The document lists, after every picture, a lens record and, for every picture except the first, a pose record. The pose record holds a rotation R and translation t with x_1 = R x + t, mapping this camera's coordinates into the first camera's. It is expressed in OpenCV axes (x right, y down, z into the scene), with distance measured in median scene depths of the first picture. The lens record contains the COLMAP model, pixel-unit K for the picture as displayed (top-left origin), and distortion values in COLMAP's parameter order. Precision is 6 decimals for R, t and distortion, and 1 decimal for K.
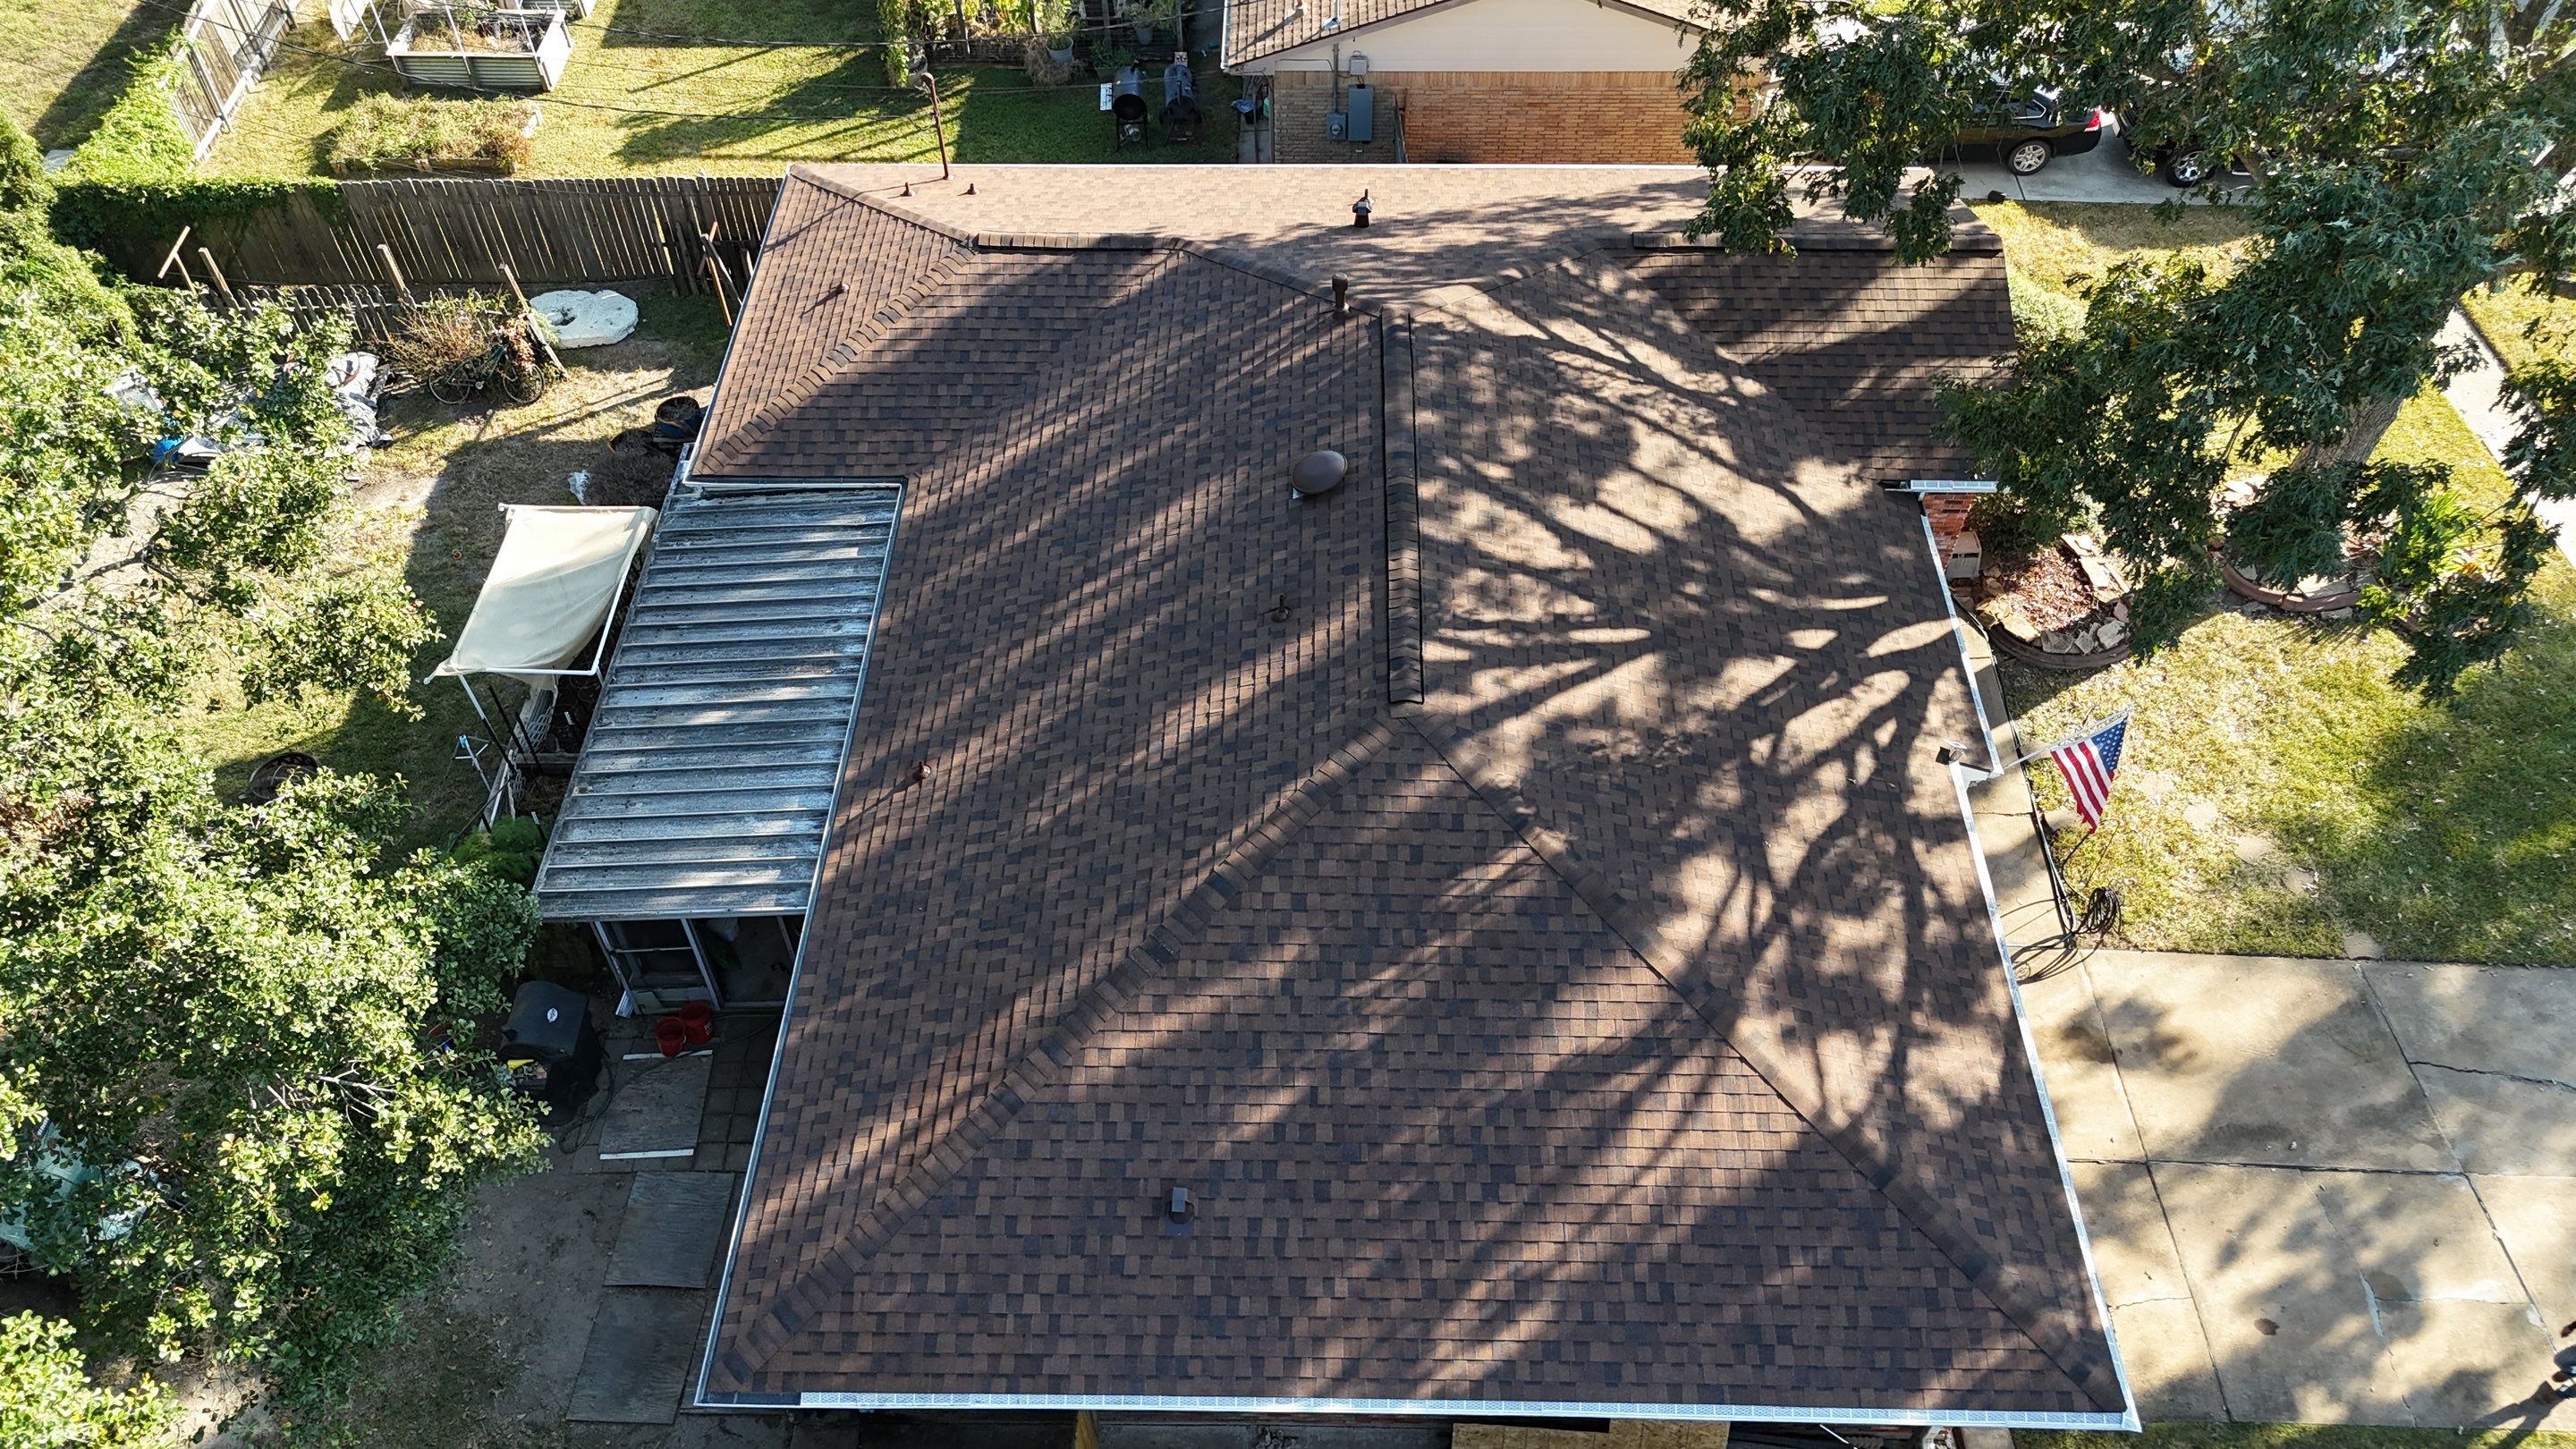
lens RADIAL K [[1901.6, 0, 1296.7], [0, 1901.6, 731.1], [0, 0, 1]] dist [0.071019, -0.068223]
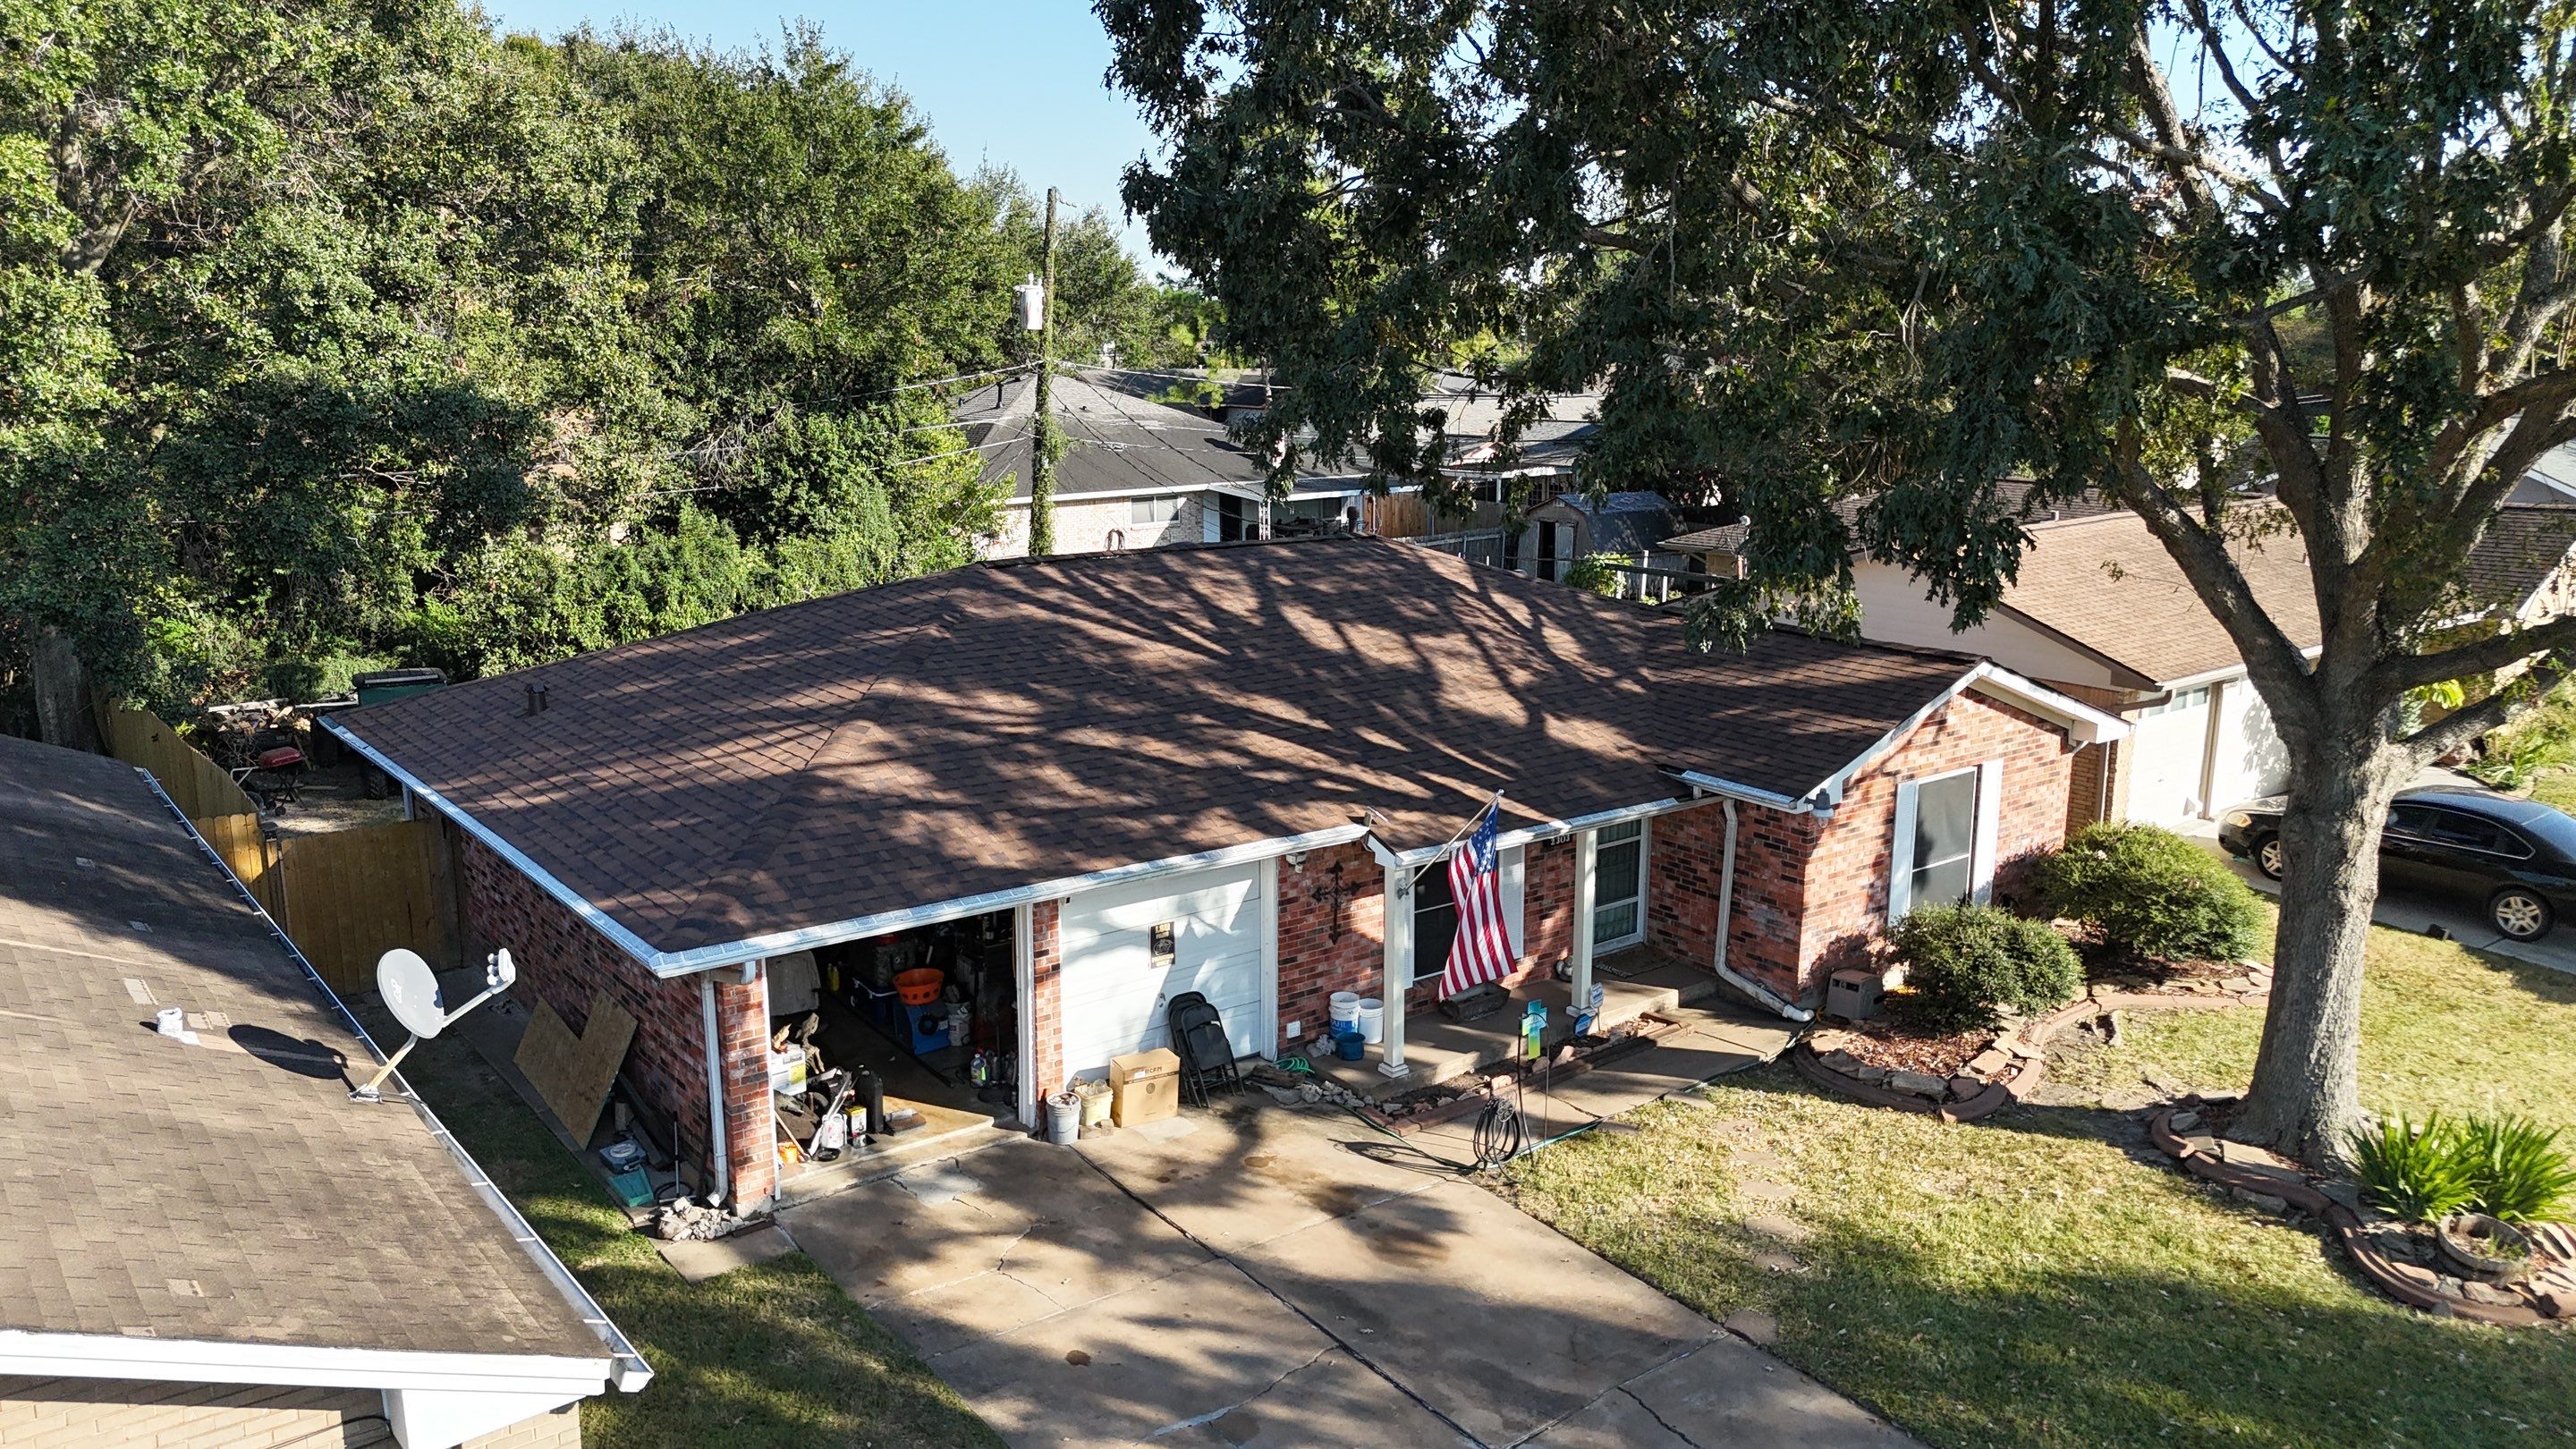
lens RADIAL K [[1901.6, 0, 1316.5], [0, 1901.6, 672.0], [0, 0, 1]] dist [0.071019, -0.068223]
pose [[0.627537, 0.150577, -0.763888, 1.056496], [-0.598411, 0.720947, -0.349485, 0.309852], [0.498098, 0.676434, 0.542527, 0.437352]]
